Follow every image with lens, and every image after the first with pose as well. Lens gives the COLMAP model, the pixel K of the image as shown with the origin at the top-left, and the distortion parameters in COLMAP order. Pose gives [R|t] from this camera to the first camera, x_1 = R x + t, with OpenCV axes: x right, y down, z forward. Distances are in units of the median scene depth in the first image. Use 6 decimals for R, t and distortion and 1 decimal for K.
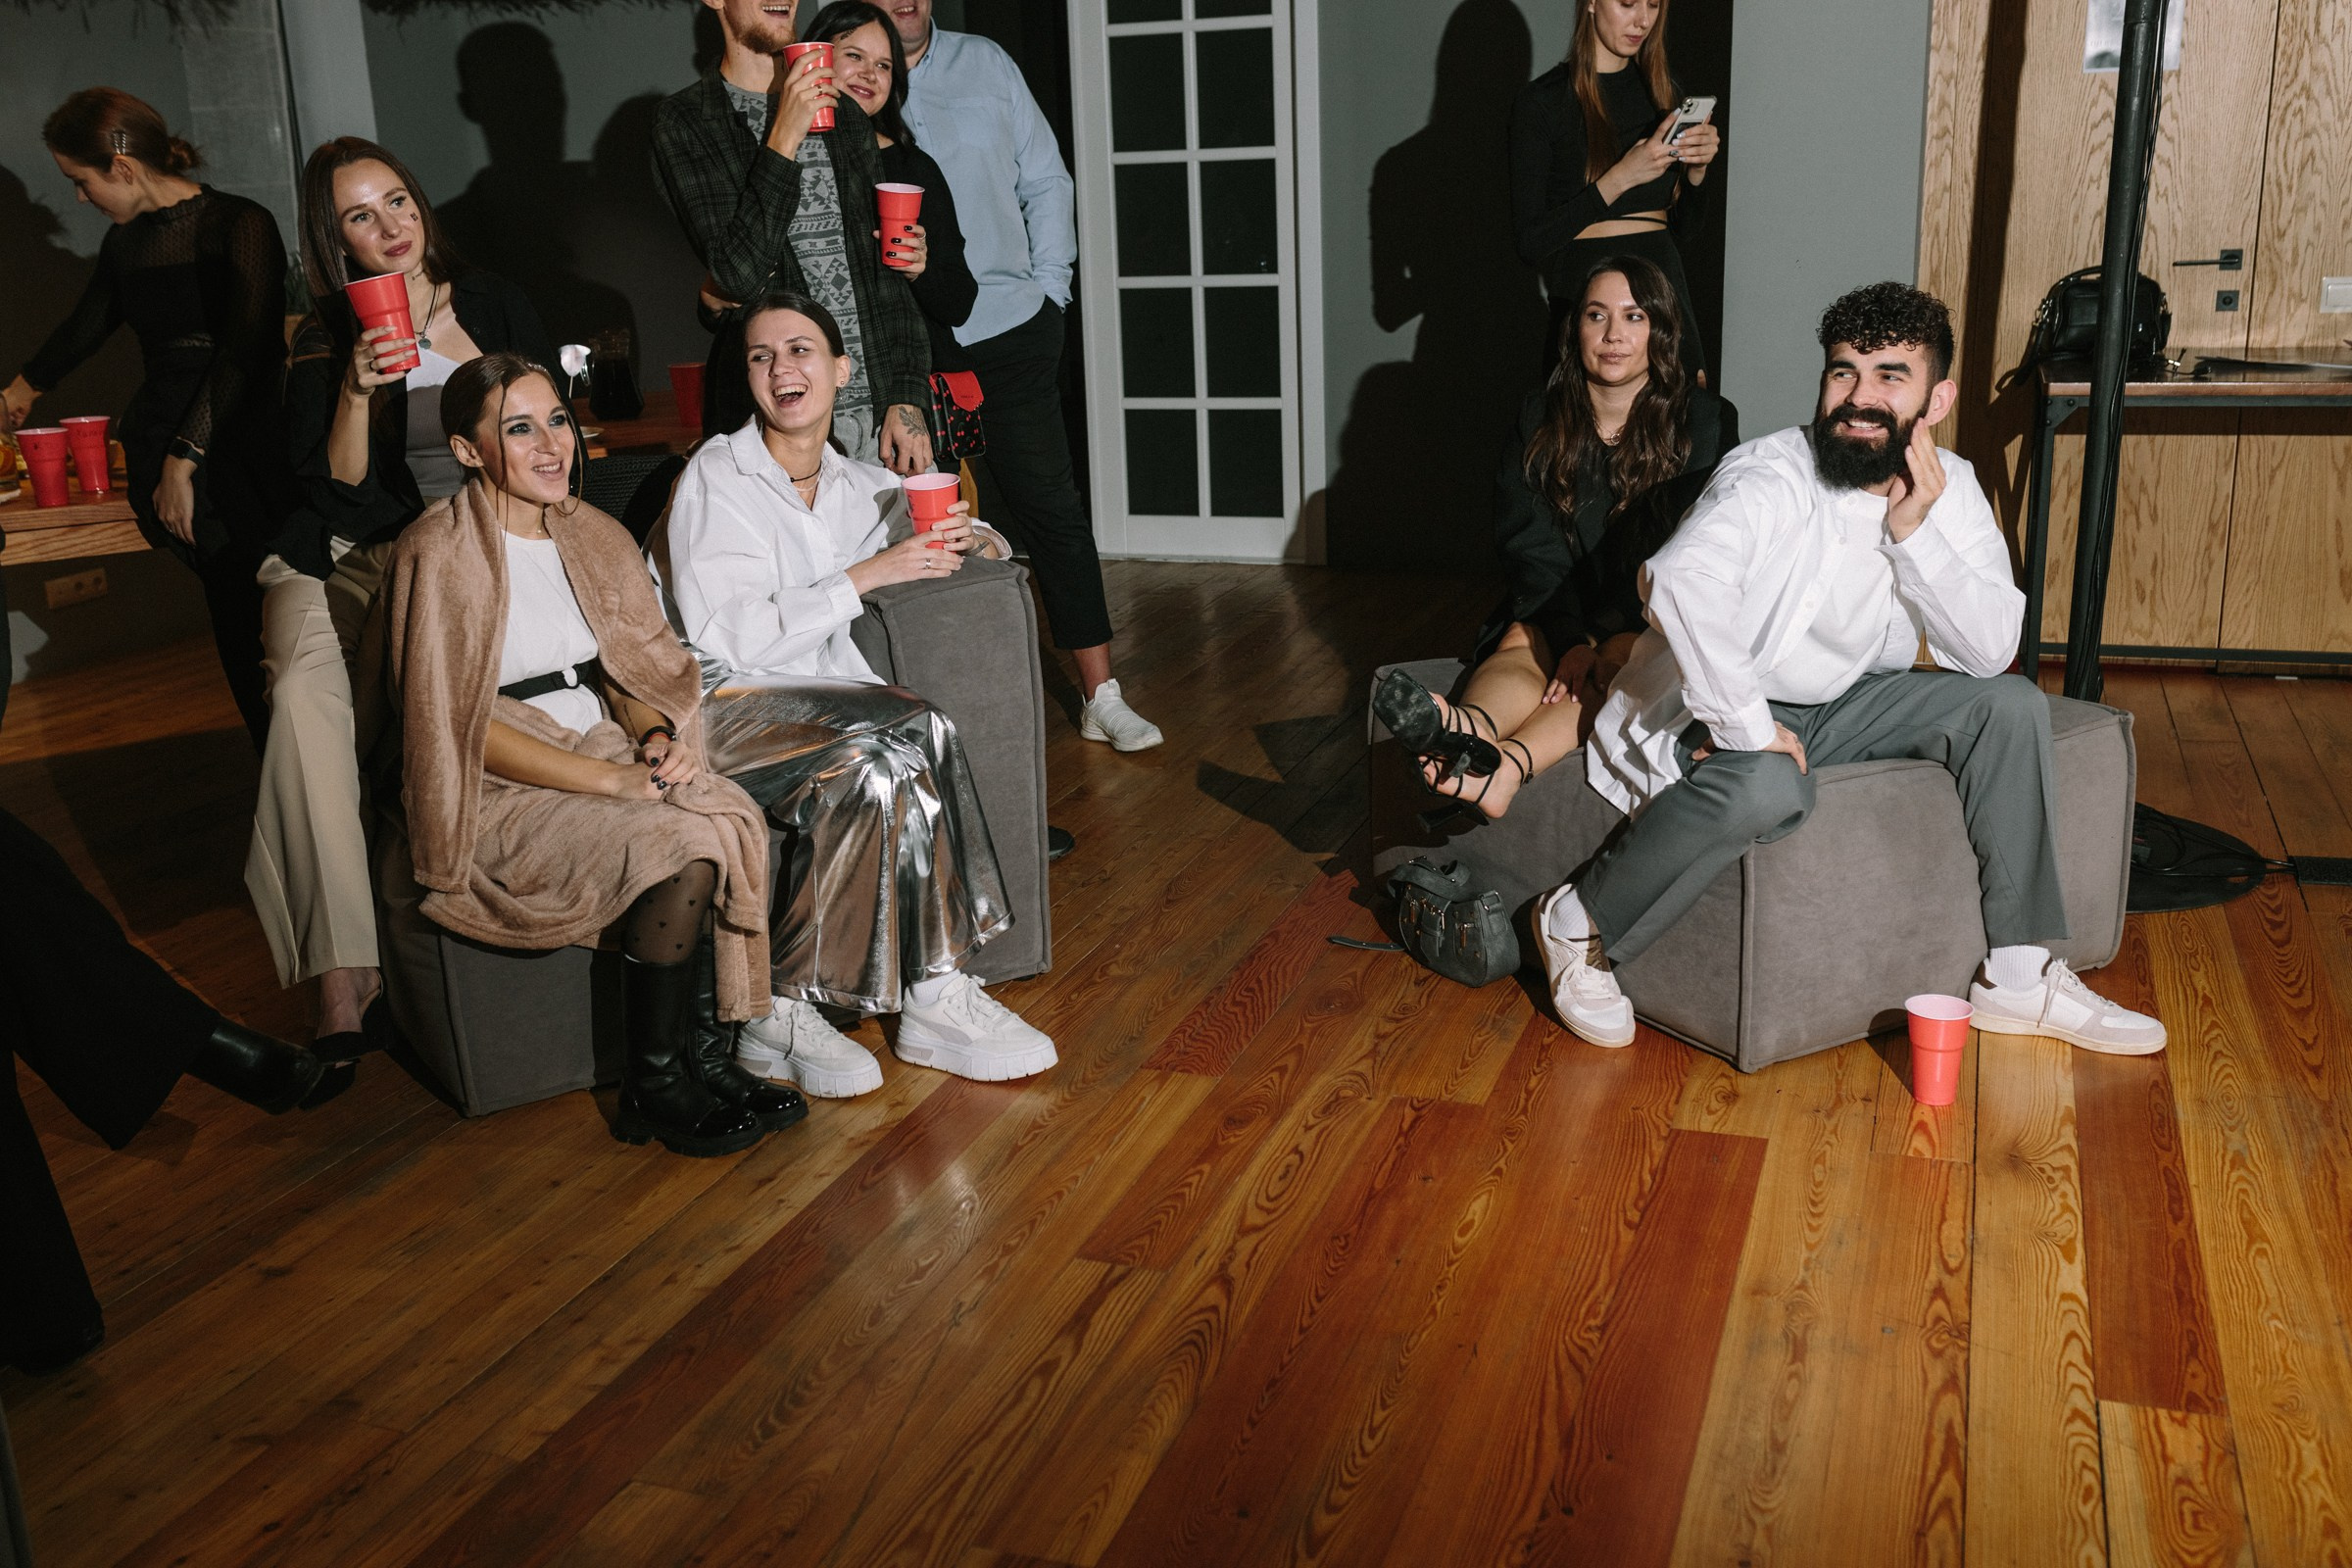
lens RADIAL K [[2262.0, 0, 1188.6], [0, 2262.0, 778.6], [0, 0, 1]] dist [0.005075, 0.000000]
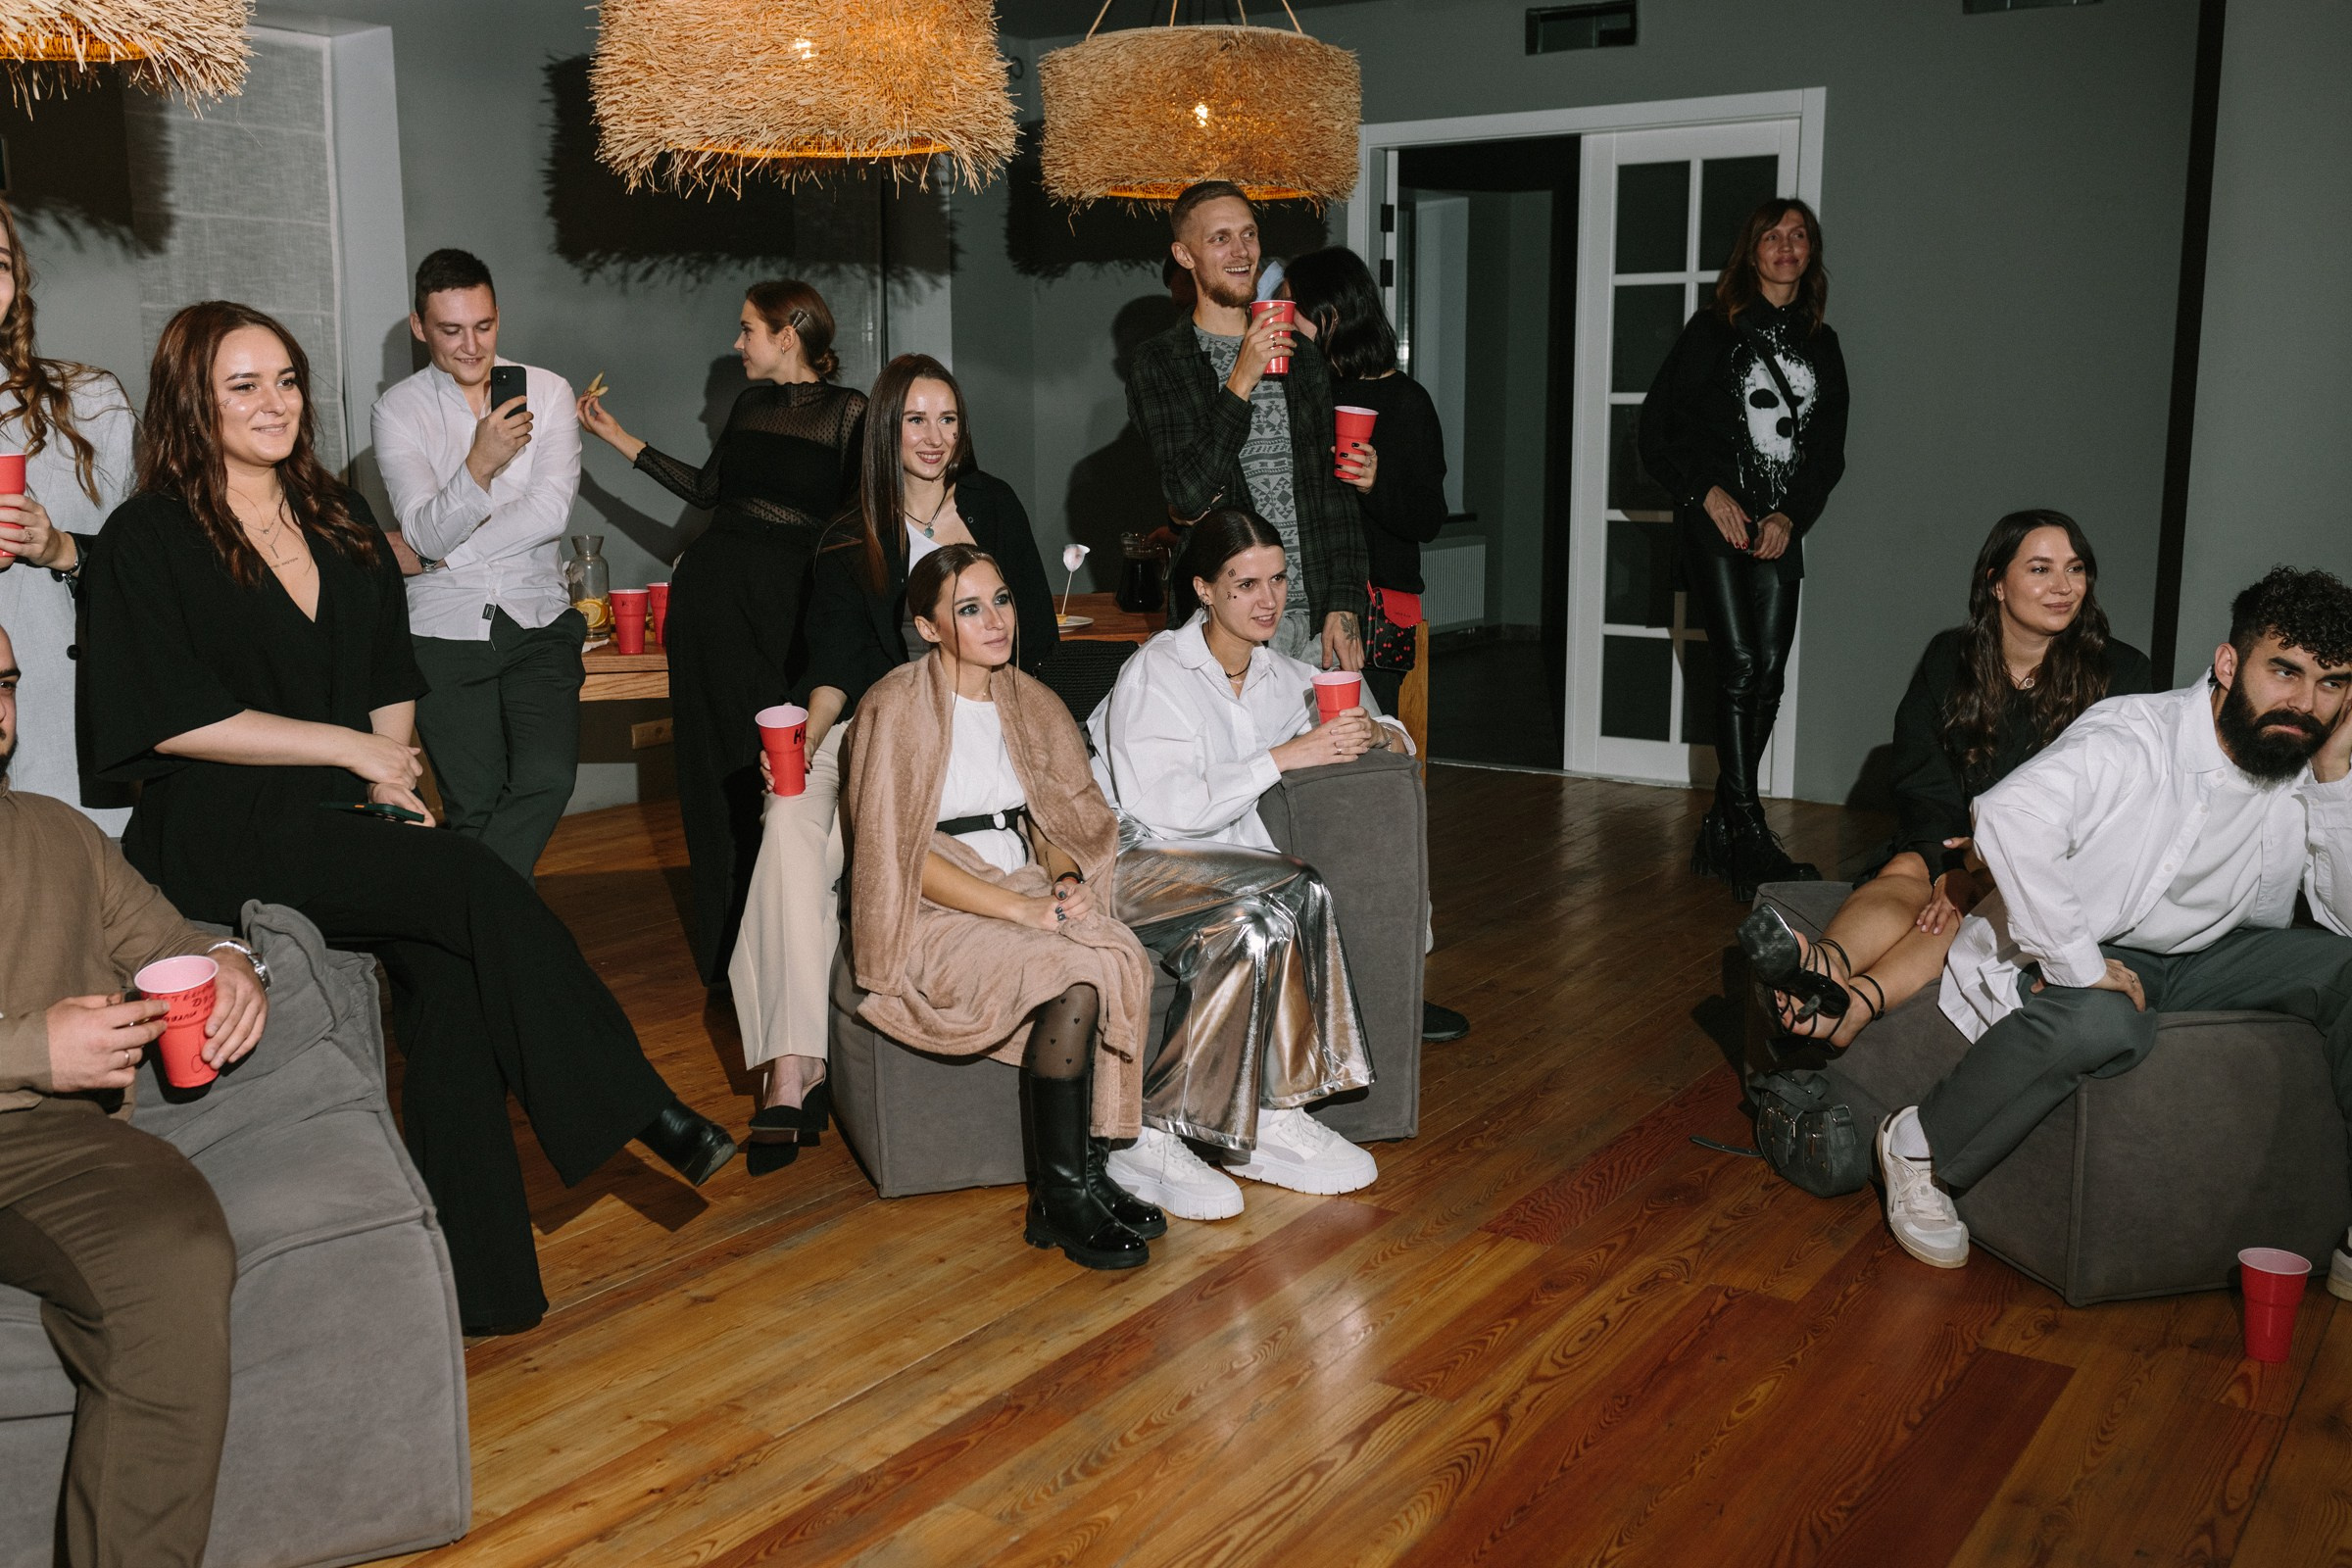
lens RADIAL K [[2262.0, 0, 1193.0], [0, 2262.0, 799.0], [0, 0, 1]] dist [0.005075, 0.000000]
pose [[0.969166, 0.077023, -0.234063, 0.090686], [-0.097257, 0.992342, -0.076153, 0.021687], [0.226405, 0.096569, 0.969234, -0.099269]]
